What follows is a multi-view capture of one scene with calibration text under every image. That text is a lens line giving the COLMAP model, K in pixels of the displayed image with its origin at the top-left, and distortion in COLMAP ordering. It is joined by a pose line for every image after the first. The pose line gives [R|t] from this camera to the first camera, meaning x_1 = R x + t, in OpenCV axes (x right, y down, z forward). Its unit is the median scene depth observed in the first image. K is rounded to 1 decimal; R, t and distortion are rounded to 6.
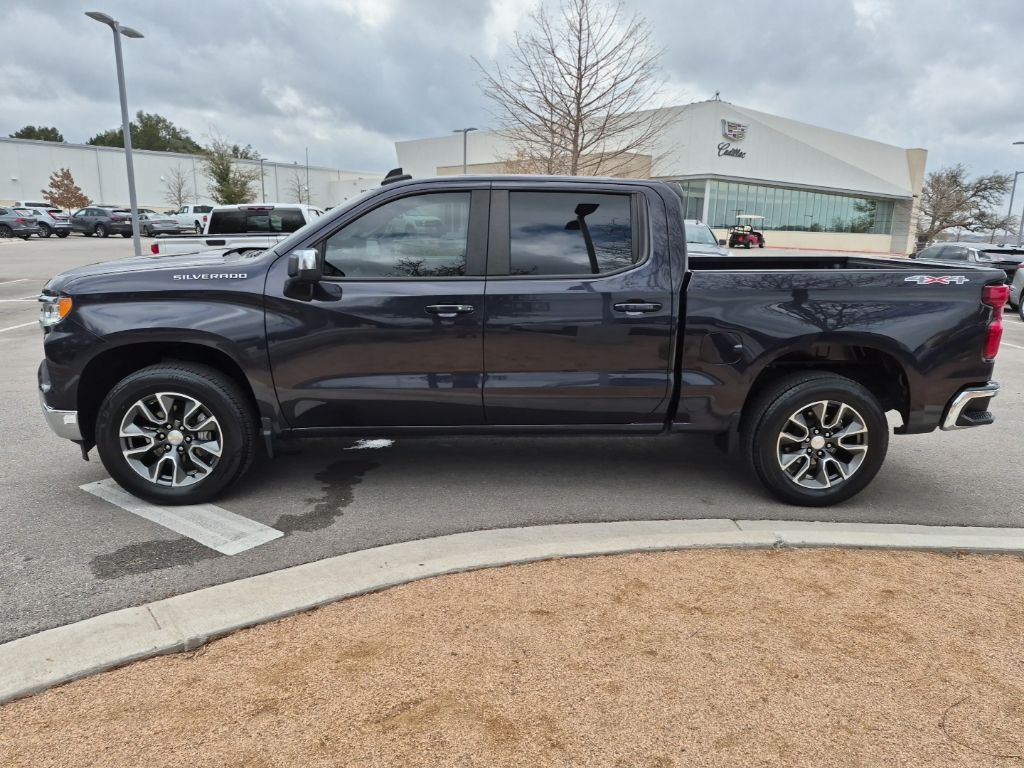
lens RADIAL K [[712.4, 0, 512.0], [0, 712.4, 384.0], [0, 0, 1]] dist [0.081858, -0.076784]
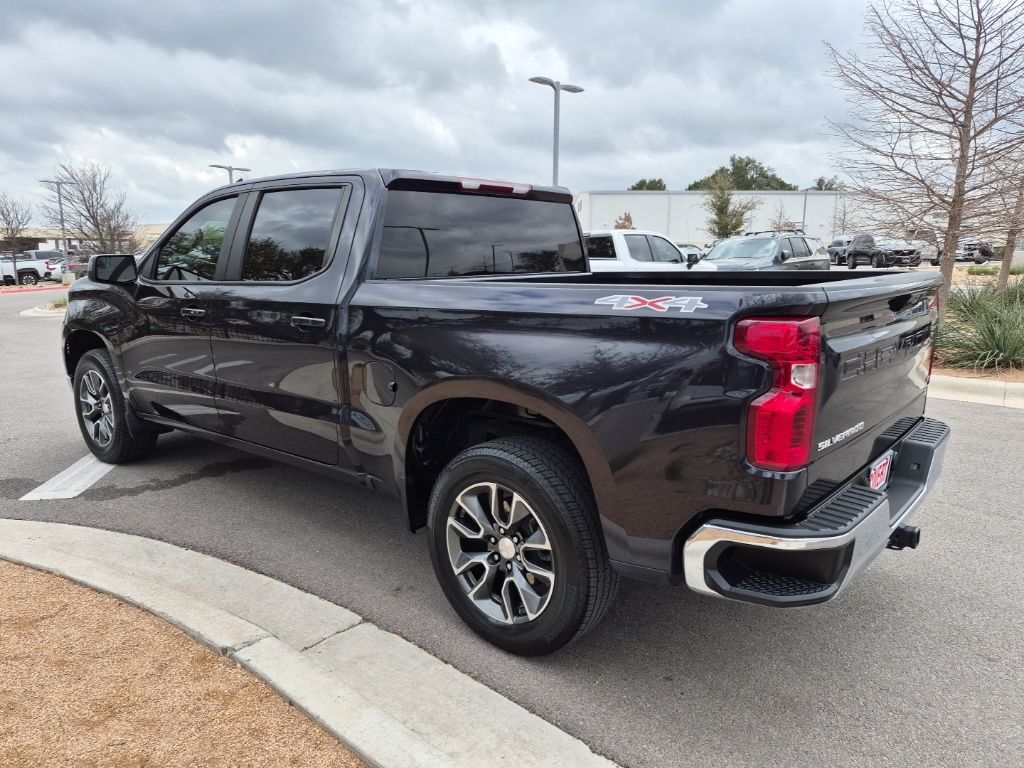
lens RADIAL K [[712.4, 0, 512.0], [0, 712.4, 384.0], [0, 0, 1]] dist [0.081858, -0.076784]
pose [[0.718251, 0.106956, -0.687515, 0.898808], [-0.137130, 0.990494, 0.010830, -0.075702], [0.682137, 0.086500, 0.726090, 0.559249]]
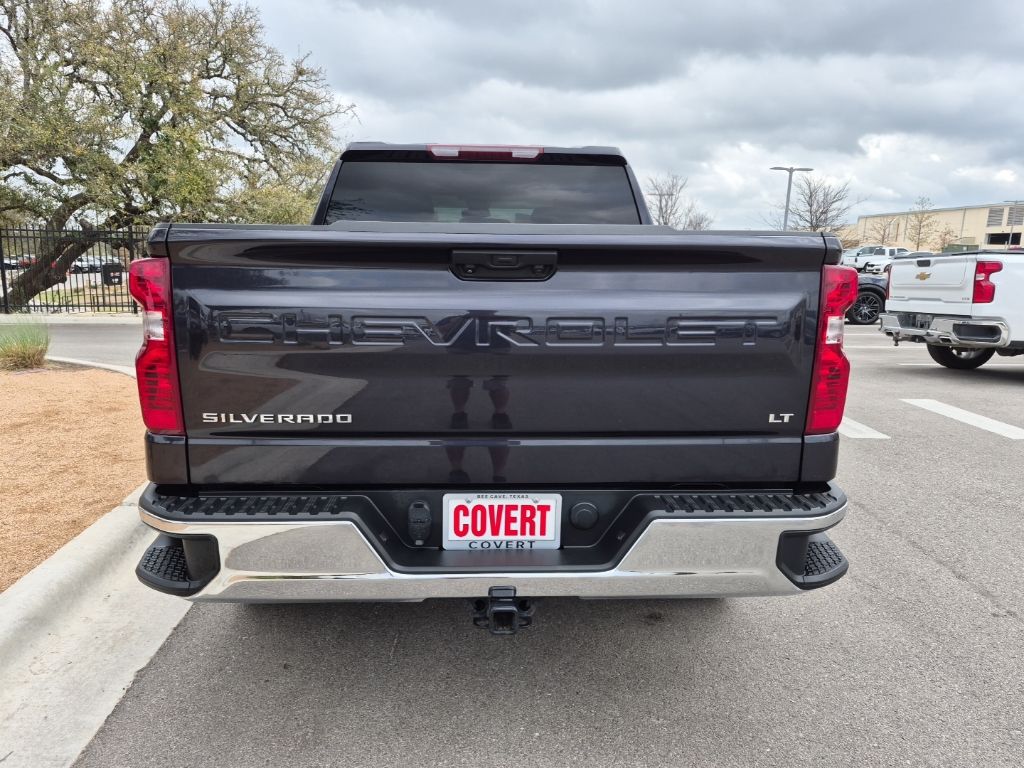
lens RADIAL K [[712.4, 0, 512.0], [0, 712.4, 384.0], [0, 0, 1]] dist [0.081858, -0.076784]
pose [[-0.009885, 0.163267, -0.986532, 1.129494], [-0.237798, 0.957894, 0.160910, -0.188872], [0.971264, 0.236186, 0.029356, 1.249231]]
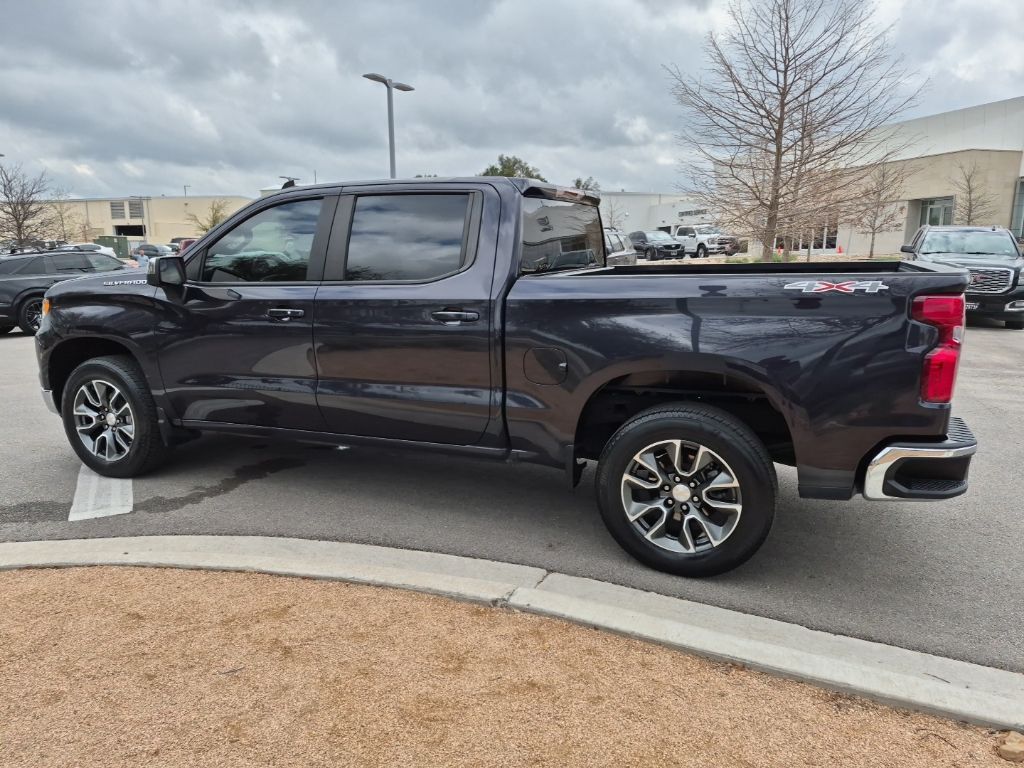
lens RADIAL K [[712.1, 0, 504.3], [0, 712.1, 380.3], [0, 0, 1]] dist [0.078240, -0.085347]
pose [[0.891760, 0.056271, -0.448997, 0.629711], [-0.072180, 0.997222, -0.018379, -0.013895], [0.446716, 0.048799, 0.893344, 0.225756]]
